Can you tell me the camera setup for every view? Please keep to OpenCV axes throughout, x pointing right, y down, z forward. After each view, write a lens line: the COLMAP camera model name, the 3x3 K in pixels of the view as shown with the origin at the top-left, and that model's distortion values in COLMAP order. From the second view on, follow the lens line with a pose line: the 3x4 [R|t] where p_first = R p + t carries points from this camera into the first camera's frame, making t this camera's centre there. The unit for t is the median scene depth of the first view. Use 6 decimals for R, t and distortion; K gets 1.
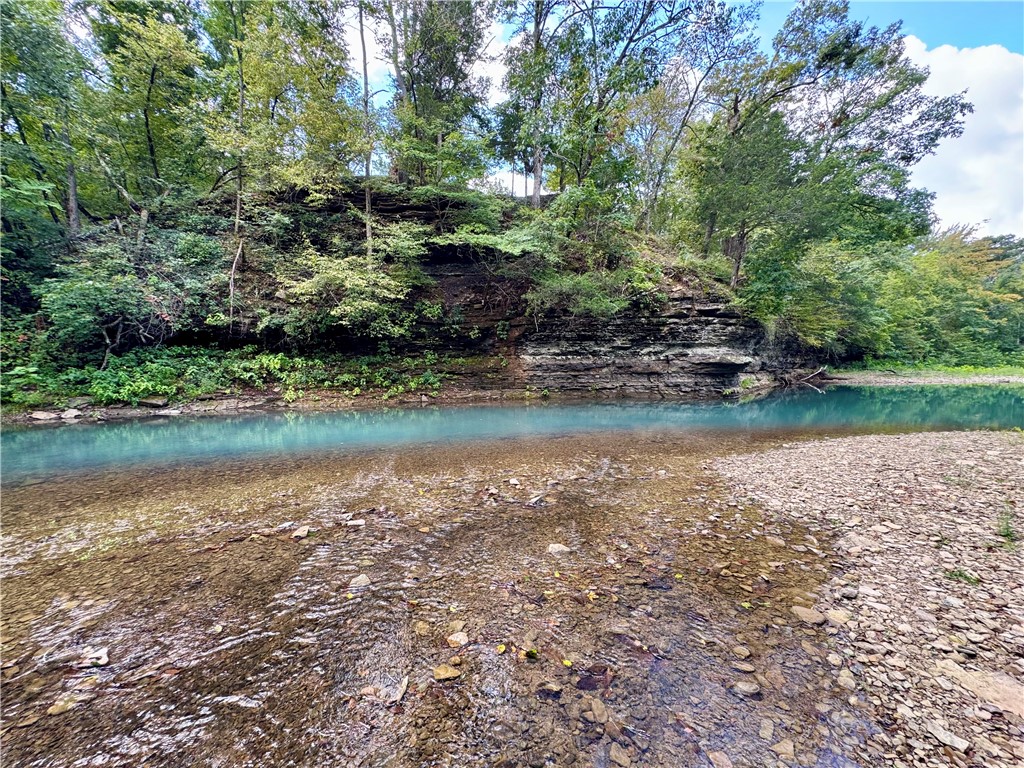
lens RADIAL K [[409.0, 0, 511.2], [0, 409.0, 383.0], [0, 0, 1]] dist [-0.004402, 0.000512]
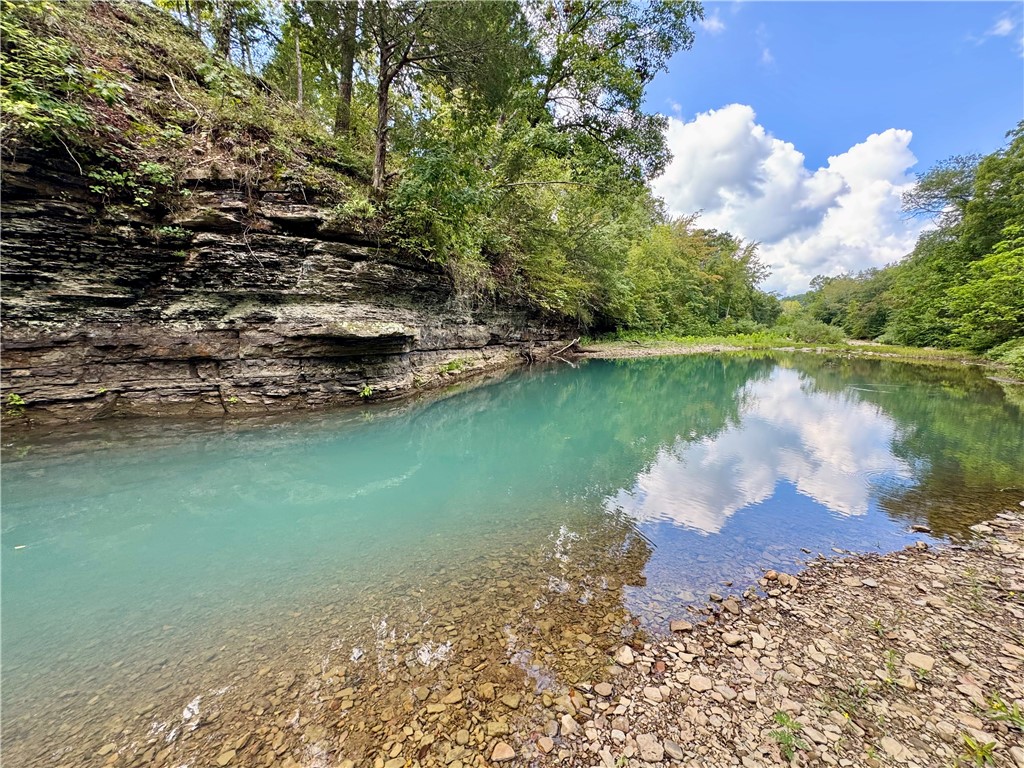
lens RADIAL K [[409.0, 0, 509.8], [0, 409.0, 381.1], [0, 0, 1]] dist [-0.004402, 0.000512]
pose [[0.907019, -0.054192, 0.417588, 0.401756], [0.028364, 0.997295, 0.067815, -0.018320], [-0.420133, -0.049665, 0.906102, 0.382161]]
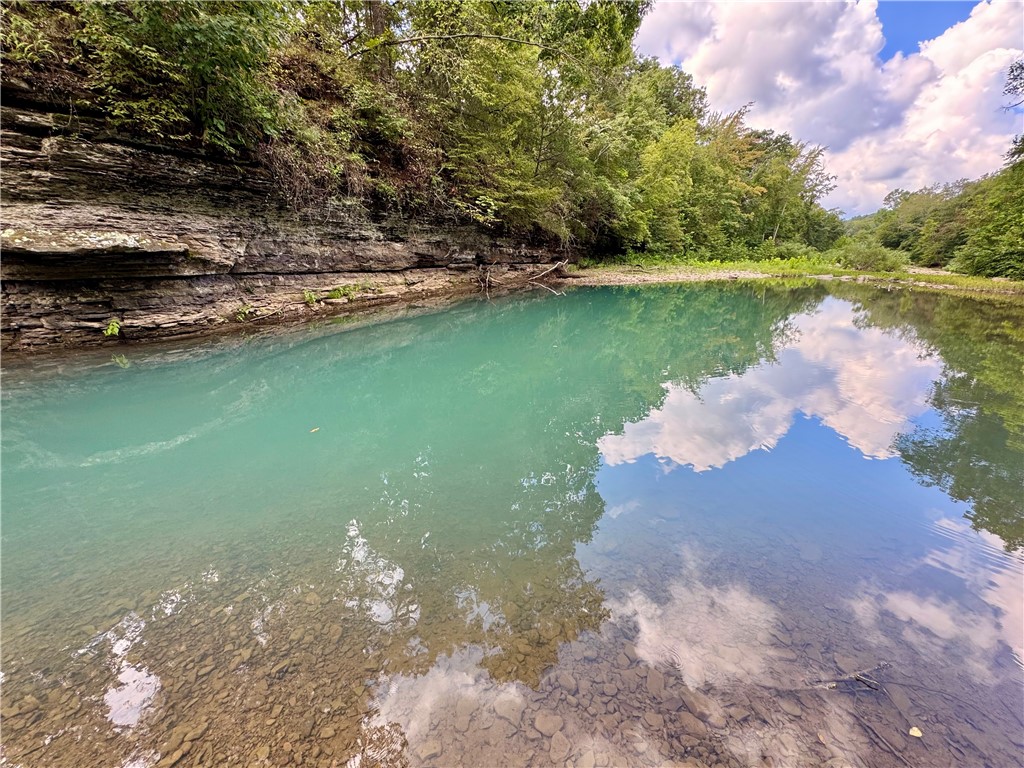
lens RADIAL K [[409.0, 0, 509.8], [0, 409.0, 382.1], [0, 0, 1]] dist [-0.004402, 0.000512]
pose [[0.939214, -0.098435, 0.328920, 0.631015], [0.015065, 0.968912, 0.246945, -0.016393], [-0.343002, -0.226979, 0.911499, 0.425022]]
